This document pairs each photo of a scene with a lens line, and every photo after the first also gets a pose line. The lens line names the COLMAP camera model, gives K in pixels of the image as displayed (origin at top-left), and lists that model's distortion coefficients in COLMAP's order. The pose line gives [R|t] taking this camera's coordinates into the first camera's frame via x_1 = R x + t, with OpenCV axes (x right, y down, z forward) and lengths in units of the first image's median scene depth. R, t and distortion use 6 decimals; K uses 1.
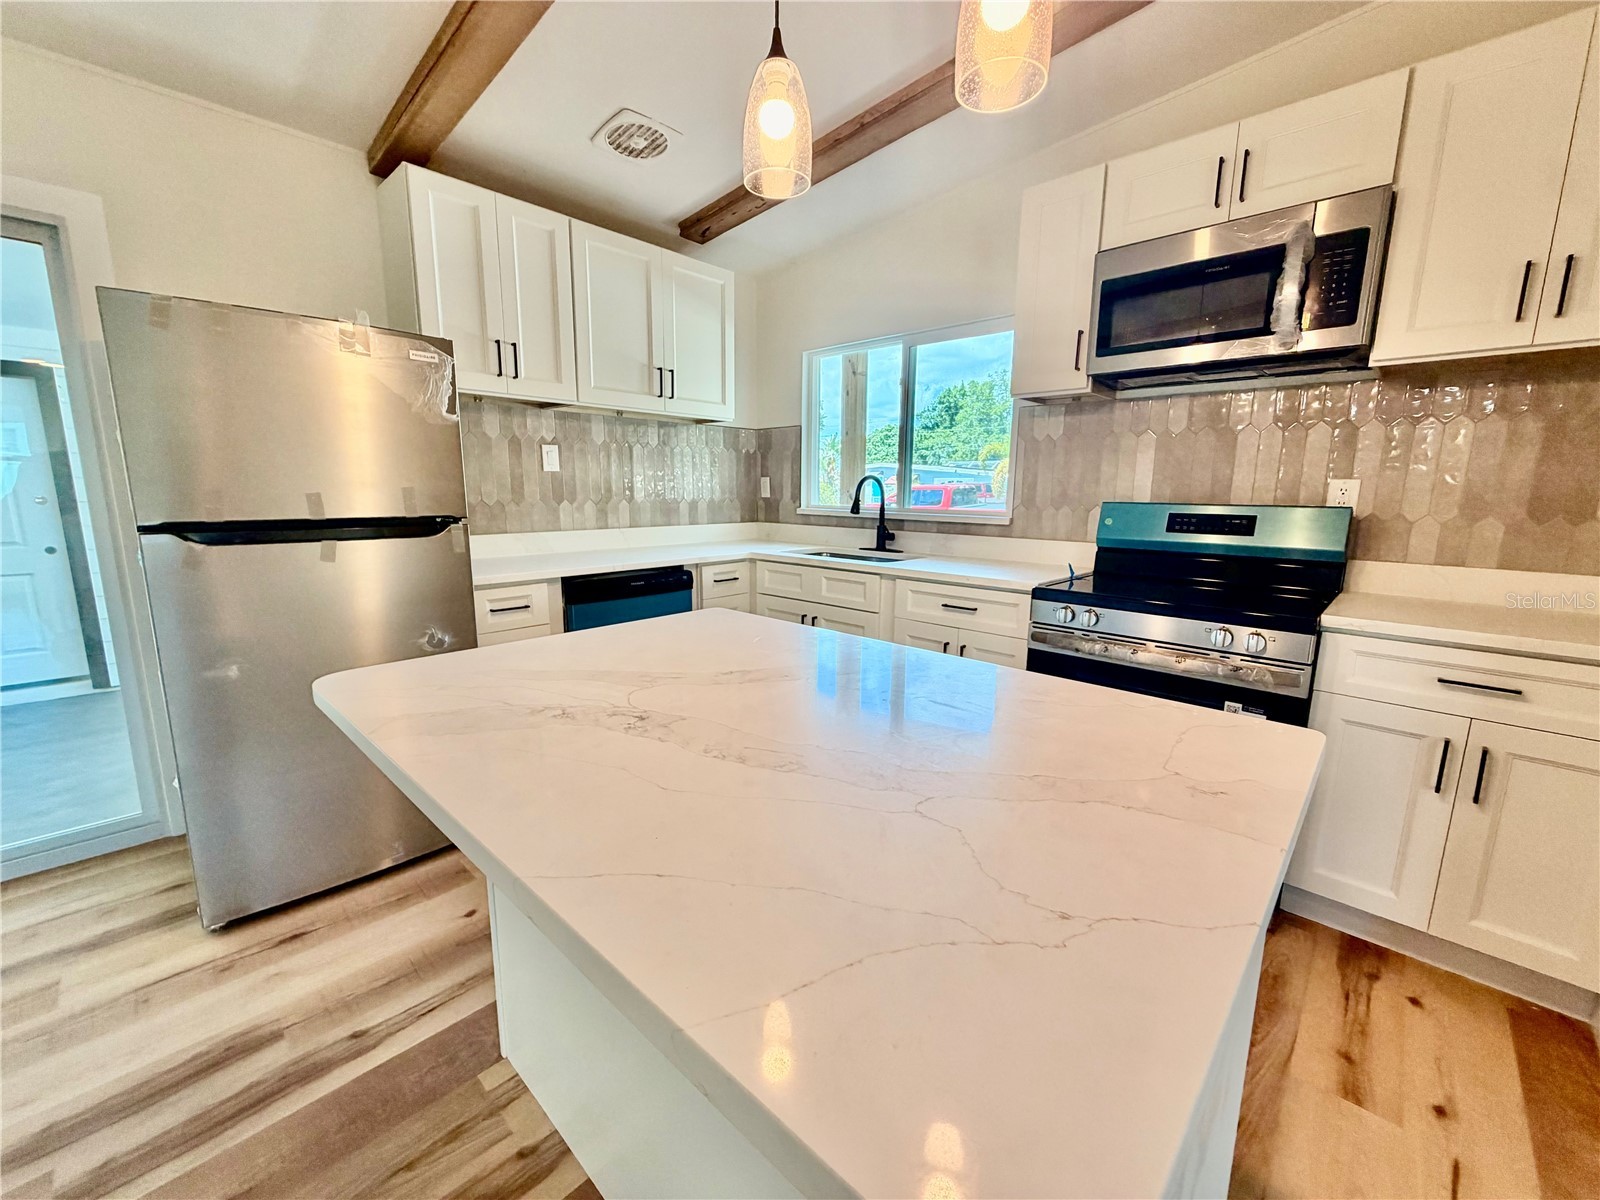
lens RADIAL K [[639.8, 0, 790.1], [0, 639.8, 600.3], [0, 0, 1]] dist [-0.007216, -0.000179]
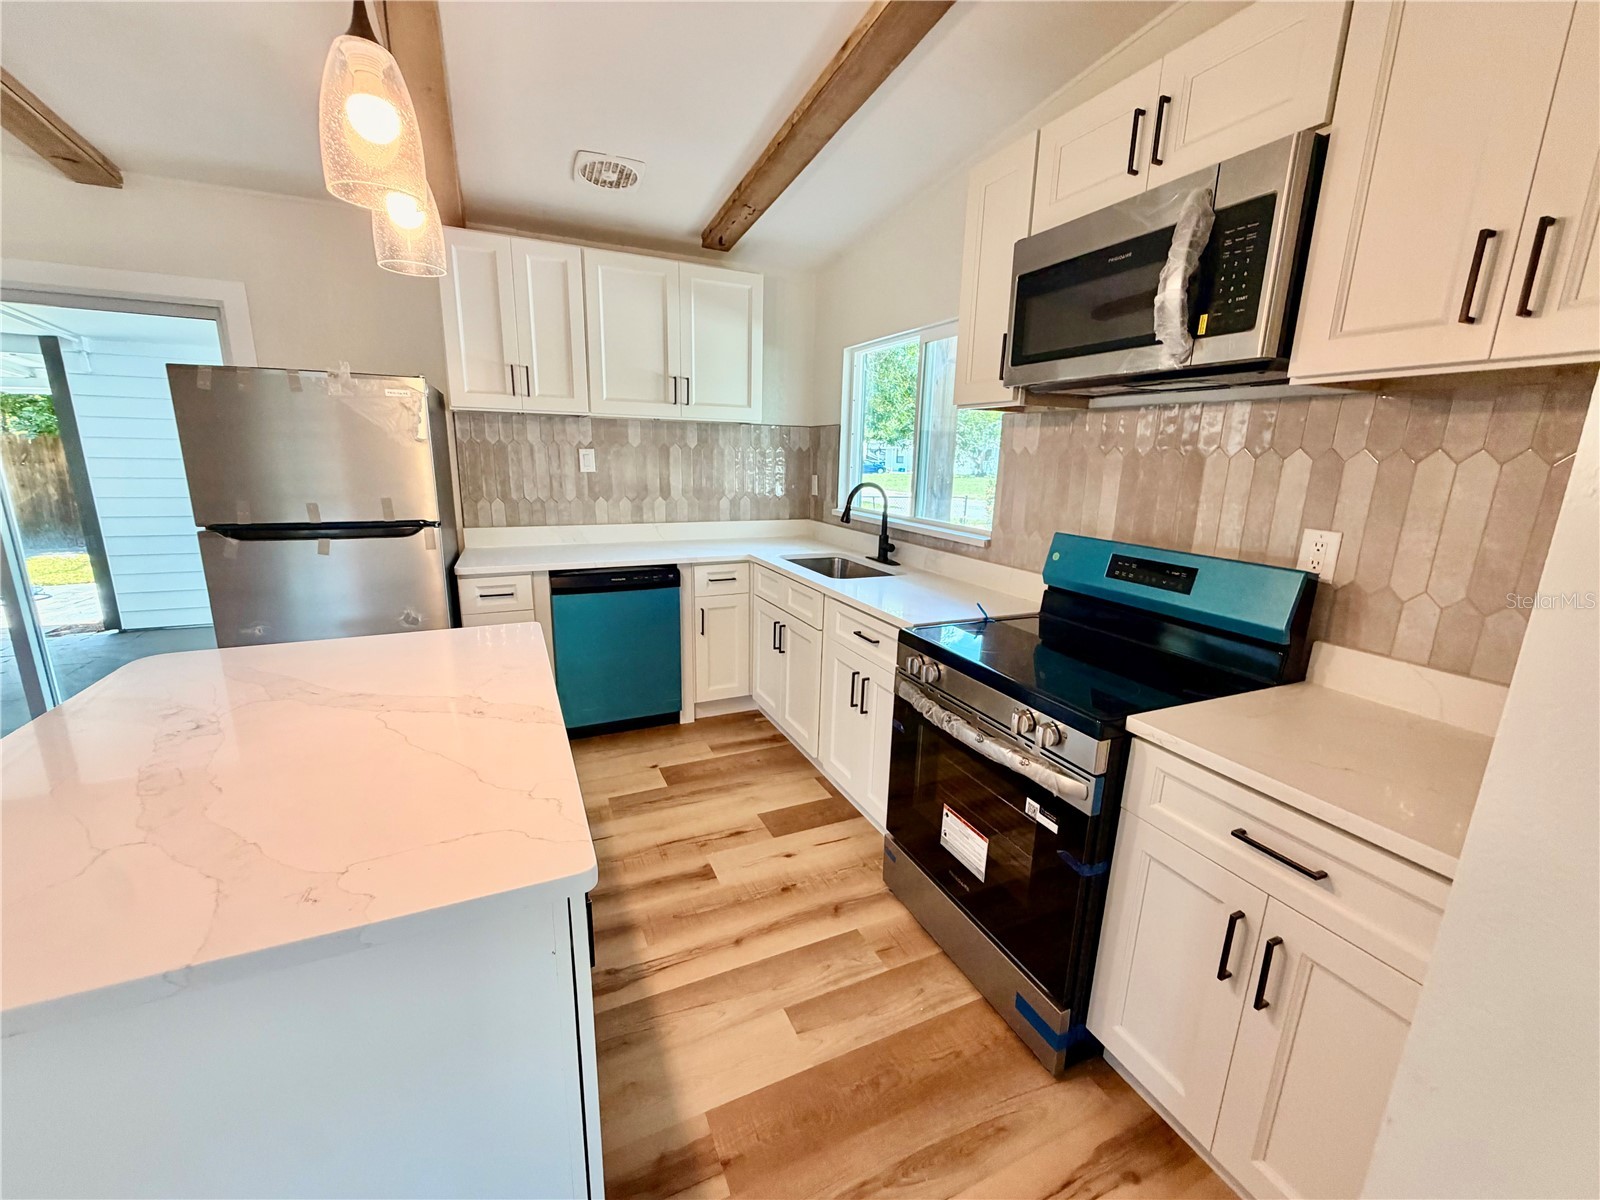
lens RADIAL K [[639.8, 0, 790.9], [0, 639.8, 600.2], [0, 0, 1]] dist [-0.007216, -0.000179]
pose [[0.927285, 0.096022, -0.361832, 0.486997], [-0.078676, 0.994945, 0.062410, -0.091639], [0.365996, -0.029404, 0.930152, 0.084289]]
